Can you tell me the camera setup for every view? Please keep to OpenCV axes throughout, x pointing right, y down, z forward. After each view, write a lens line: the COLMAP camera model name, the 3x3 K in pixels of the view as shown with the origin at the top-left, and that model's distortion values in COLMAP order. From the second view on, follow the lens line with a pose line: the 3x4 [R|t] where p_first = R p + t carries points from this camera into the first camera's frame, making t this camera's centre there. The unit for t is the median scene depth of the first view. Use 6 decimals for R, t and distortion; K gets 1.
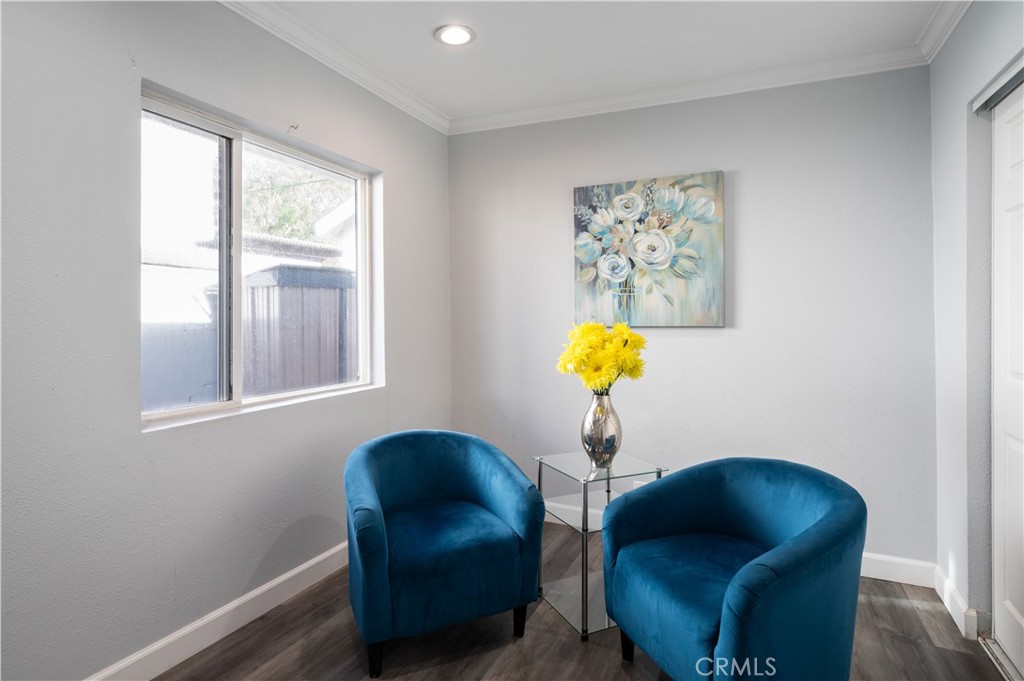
lens RADIAL K [[541.0, 0, 522.2], [0, 541.0, 322.4], [0, 0, 1]] dist [0.005185, 0.001115]
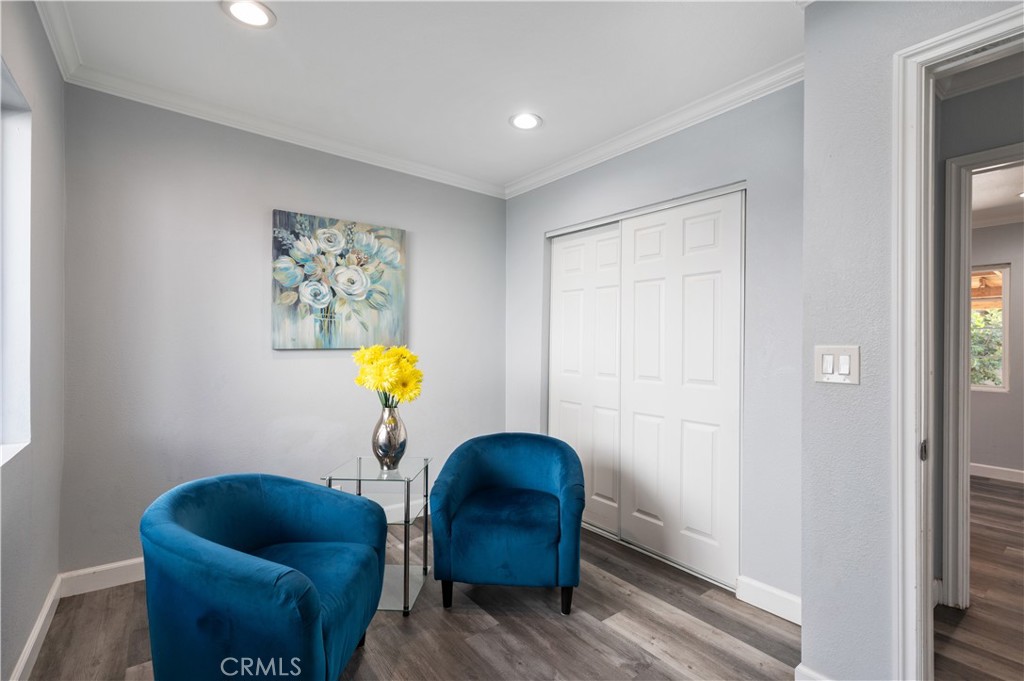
lens RADIAL K [[458.0, 0, 514.6], [0, 458.0, 341.9], [0, 0, 1]] dist [0.004181, -0.000166]
pose [[0.477328, 0.009848, 0.878670, -0.445377], [-0.004298, 0.999951, -0.008873, 0.000190], [-0.878715, 0.000459, 0.477347, 0.218138]]
